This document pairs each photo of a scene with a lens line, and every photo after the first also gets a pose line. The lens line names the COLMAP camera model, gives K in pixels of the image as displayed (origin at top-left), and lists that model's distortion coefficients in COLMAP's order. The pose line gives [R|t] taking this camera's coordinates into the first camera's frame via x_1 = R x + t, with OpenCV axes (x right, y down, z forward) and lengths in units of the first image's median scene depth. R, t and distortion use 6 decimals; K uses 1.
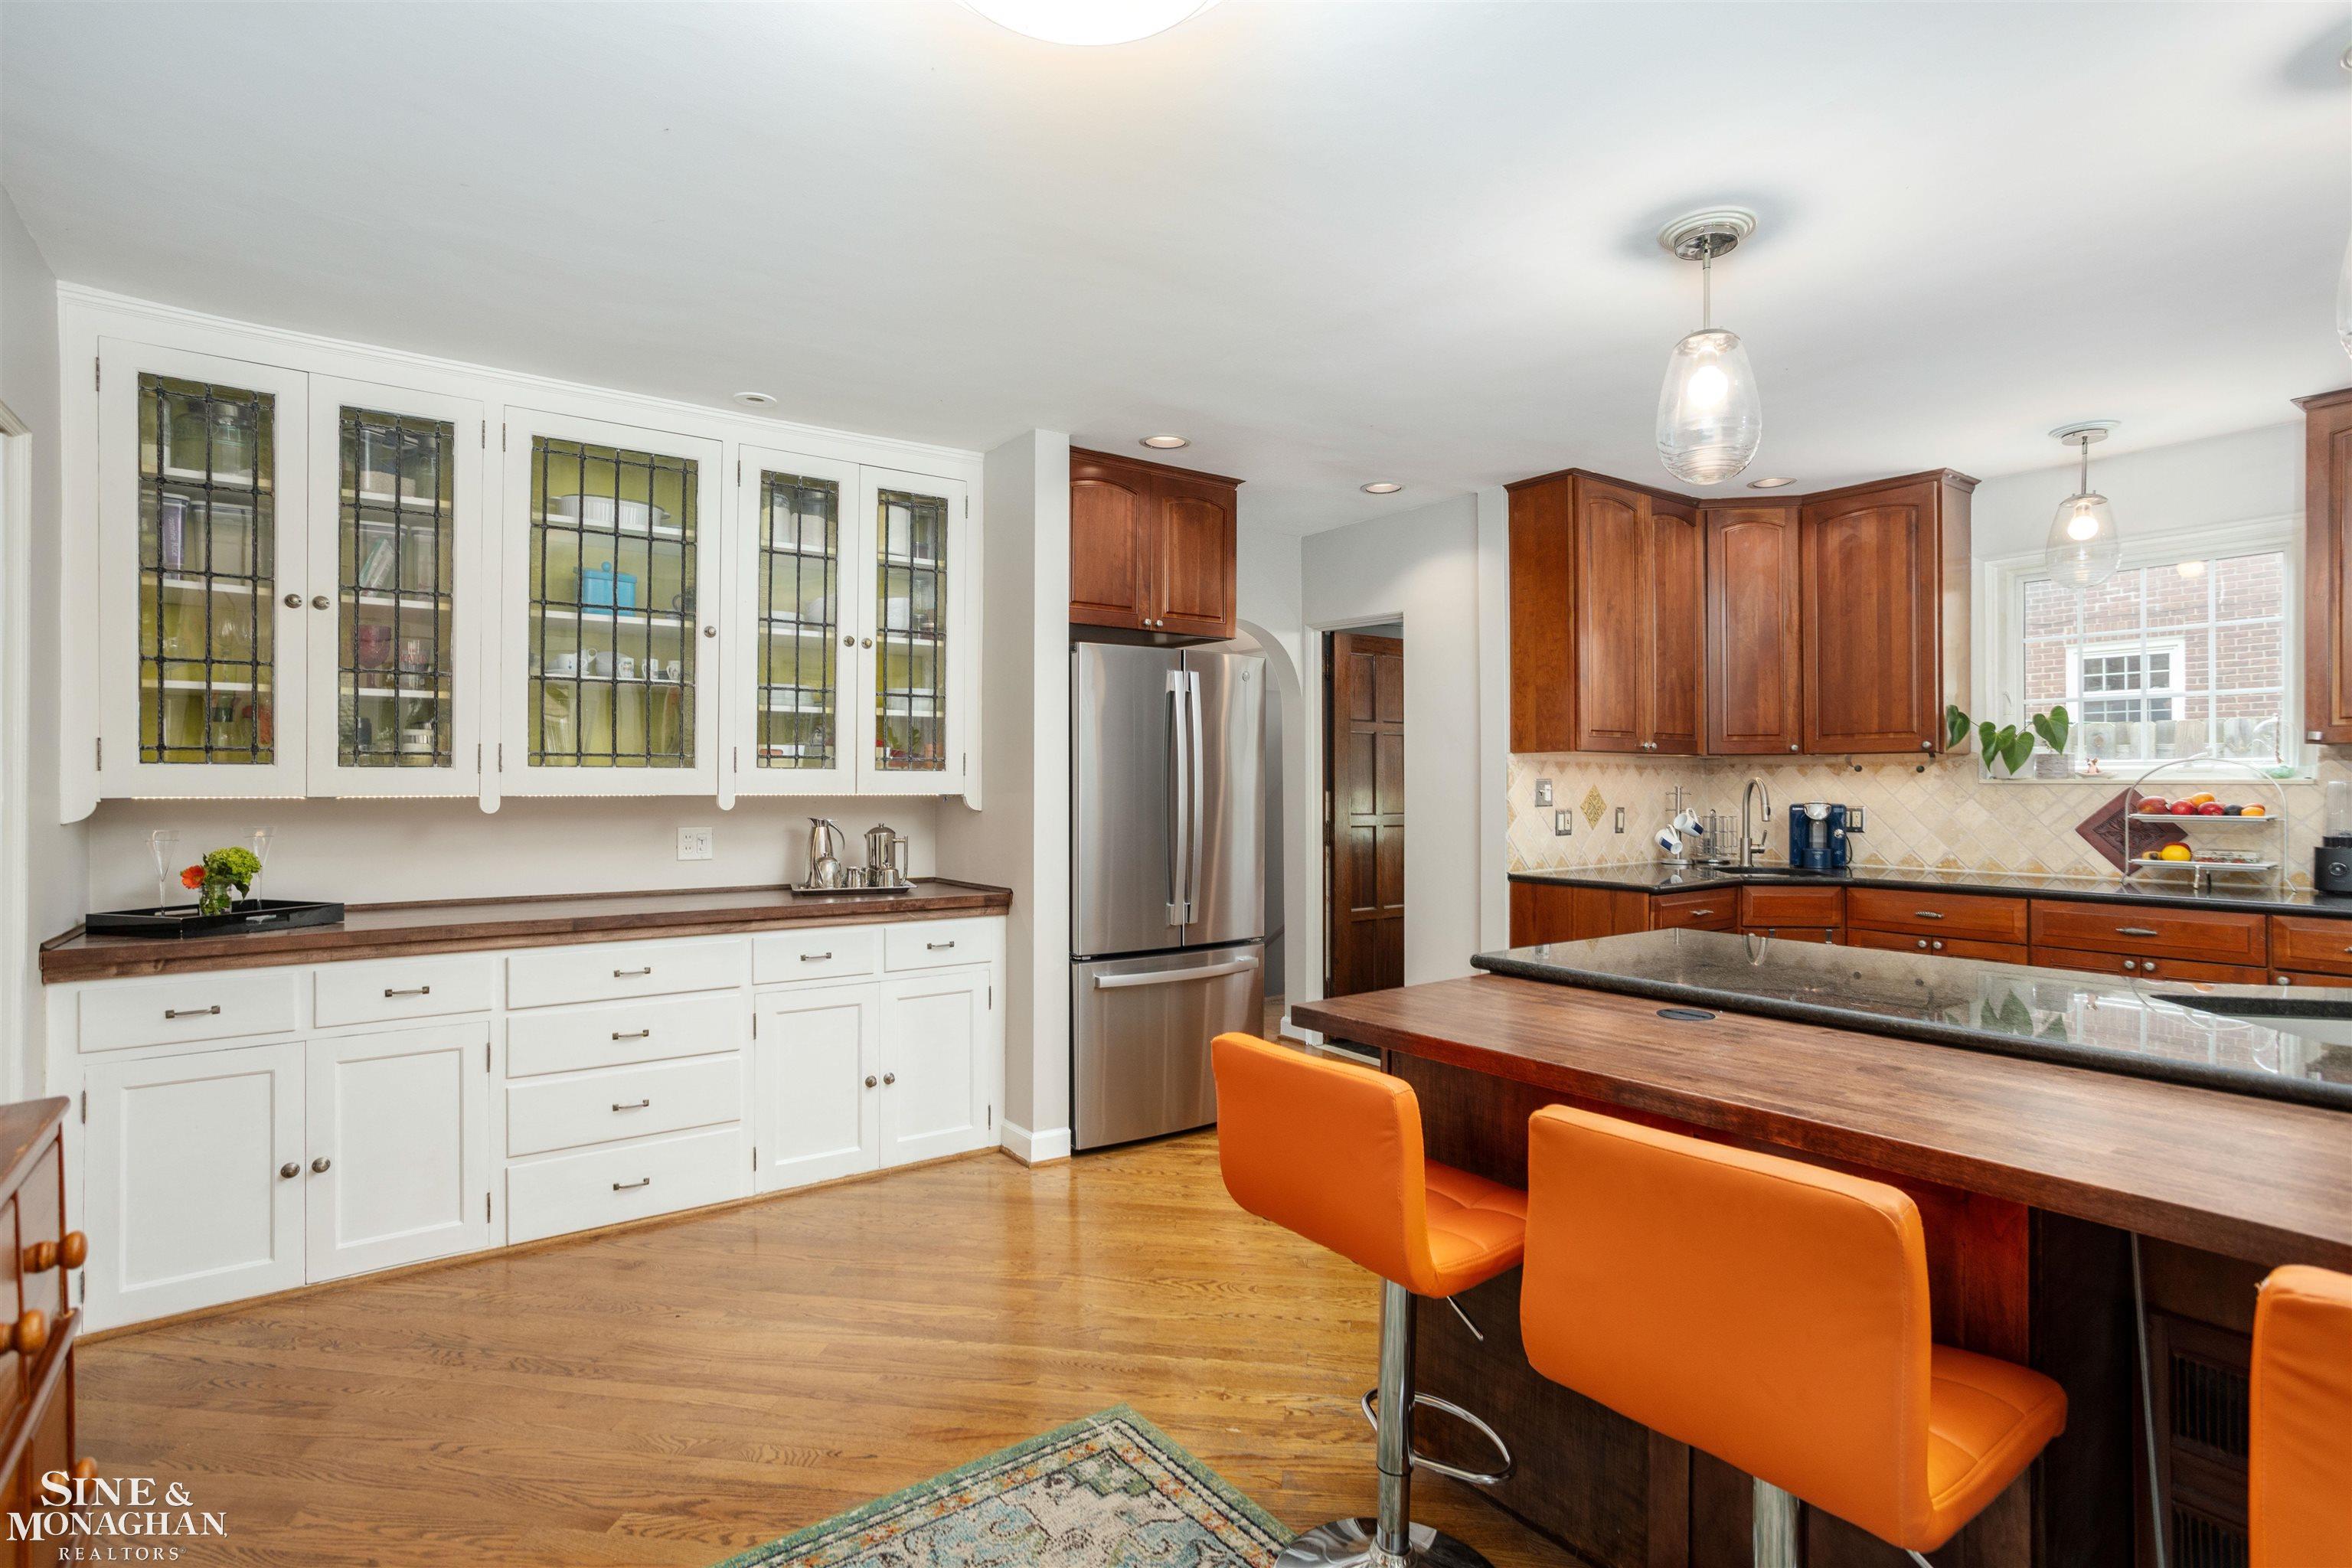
lens RADIAL K [[1172.2, 0, 1173.6], [0, 1172.2, 777.2], [0, 0, 1]] dist [-0.051105, 0.043147]
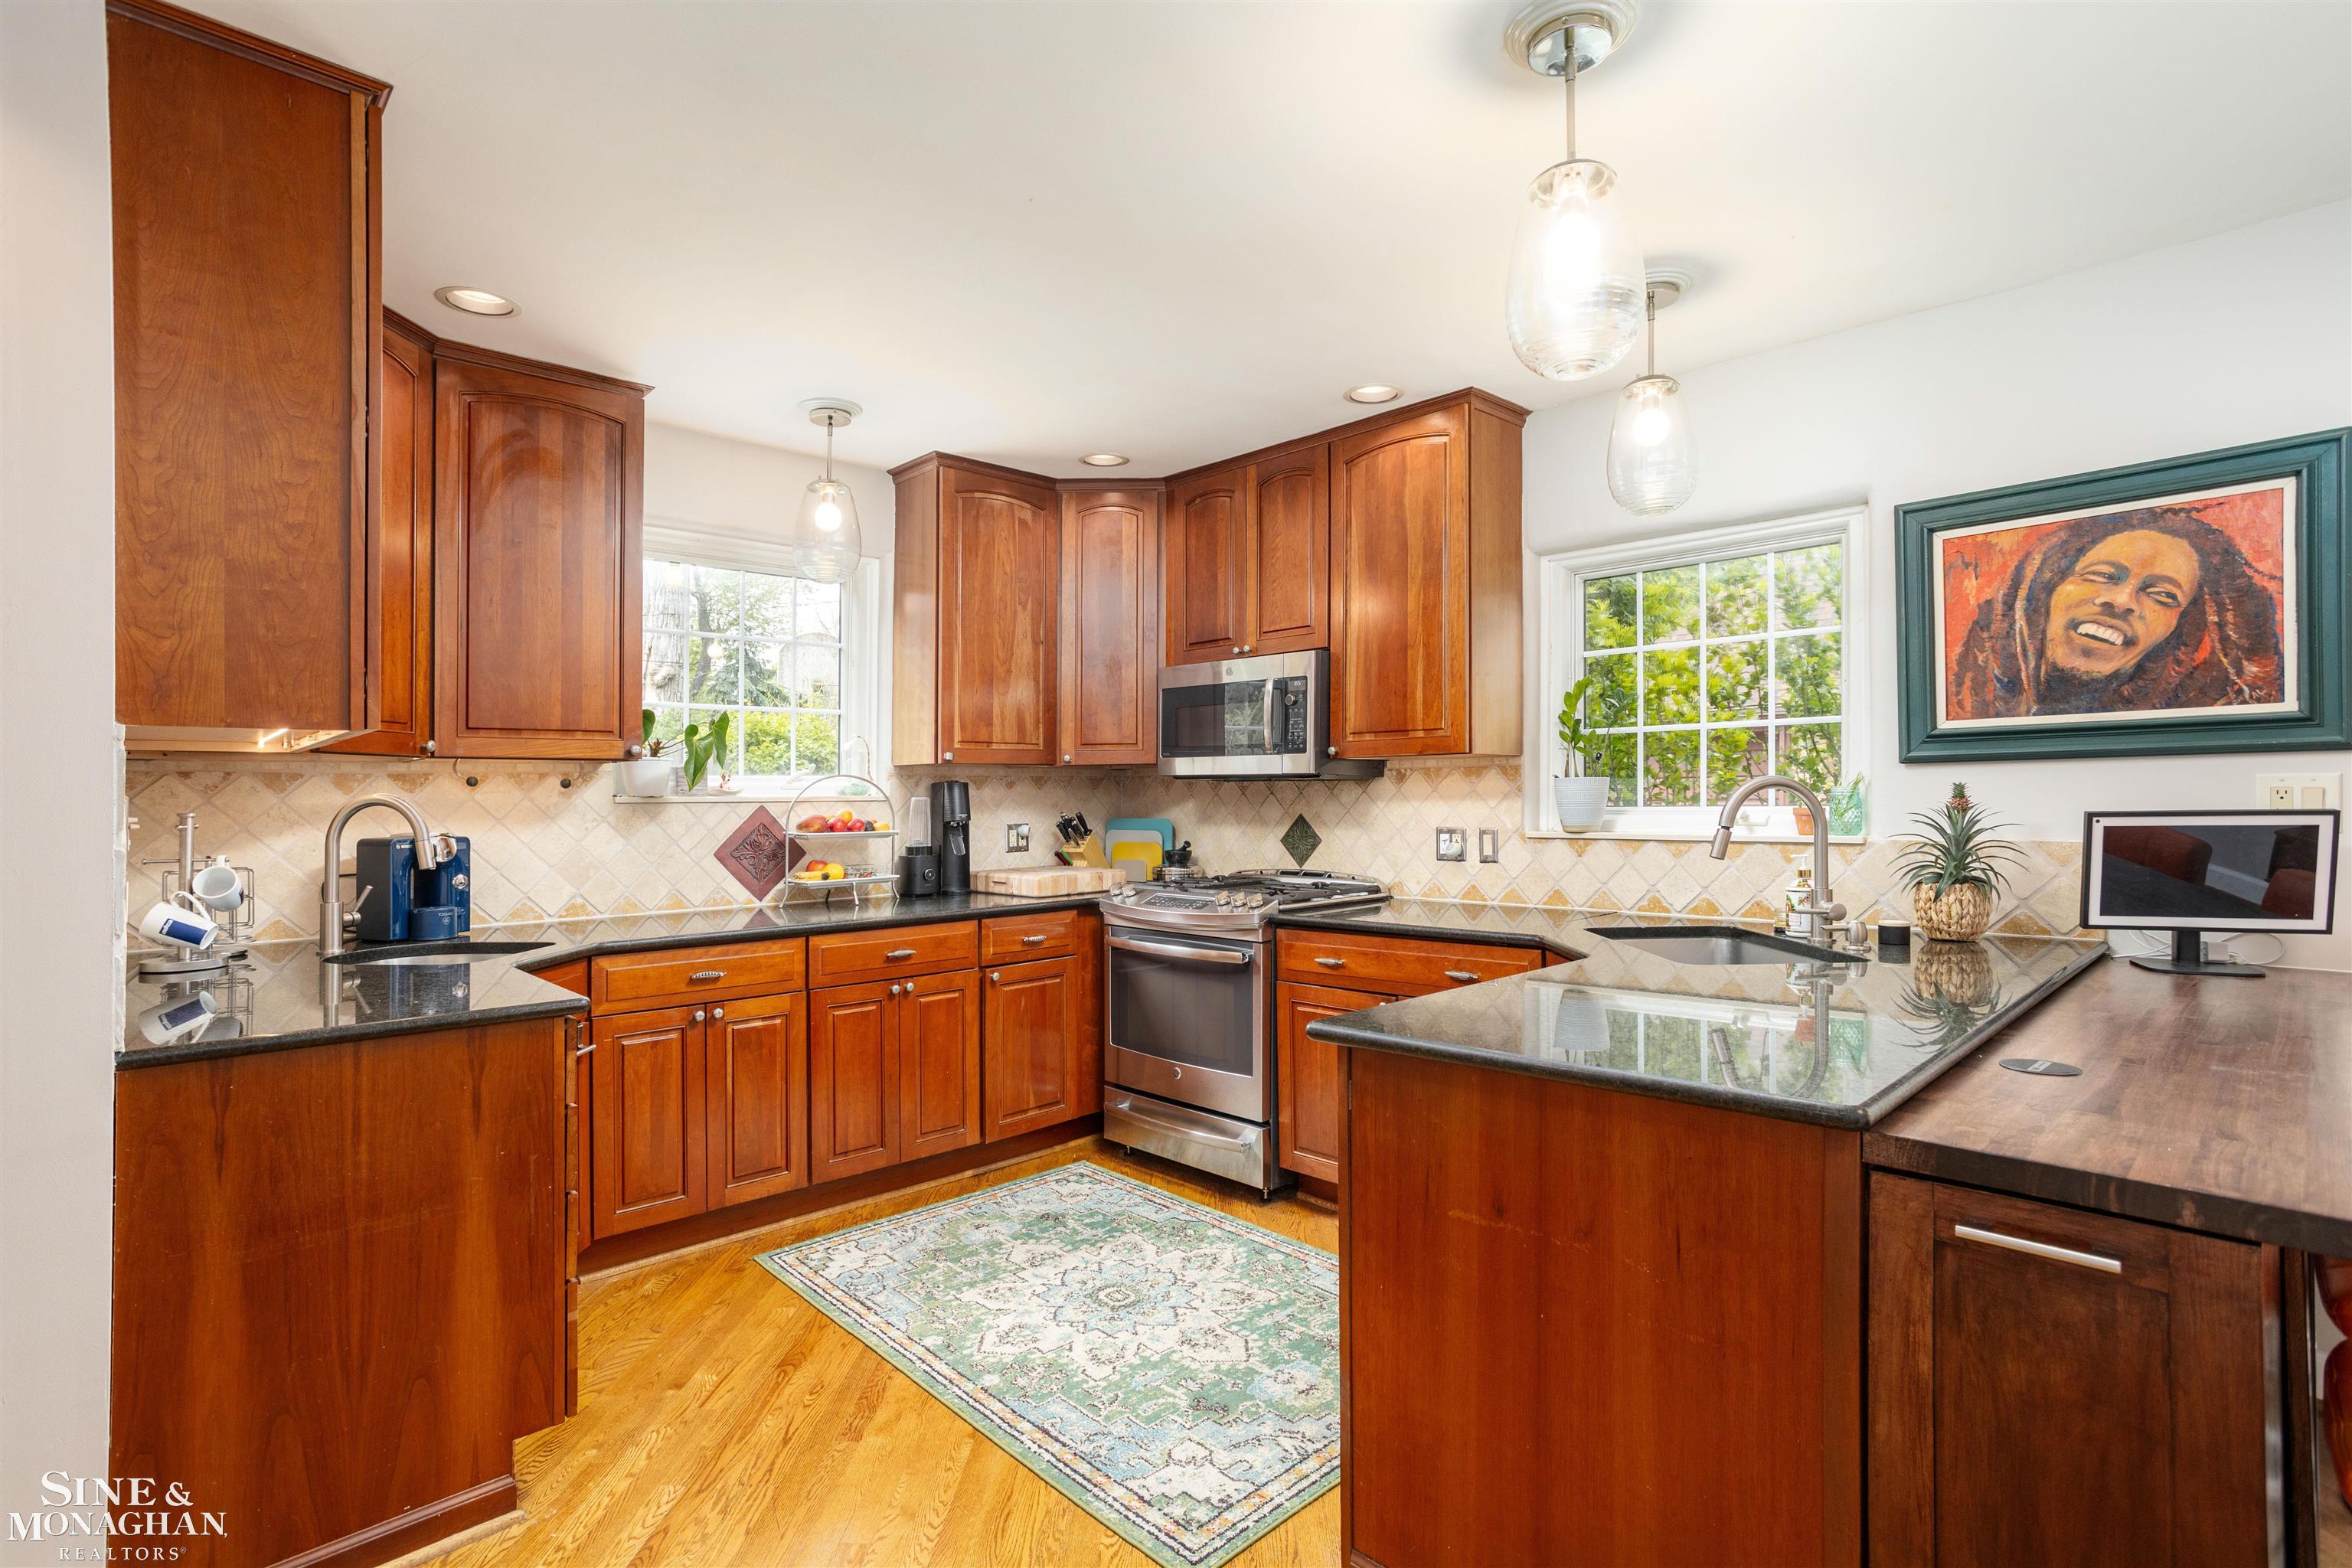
lens RADIAL K [[1172.2, 0, 1173.6], [0, 1172.2, 777.2], [0, 0, 1]] dist [-0.051105, 0.043147]
pose [[-0.099208, 0.015890, 0.994940, -0.119238], [0.007832, 0.999854, -0.015187, 0.003389], [-0.995036, 0.006286, -0.099318, 0.727396]]
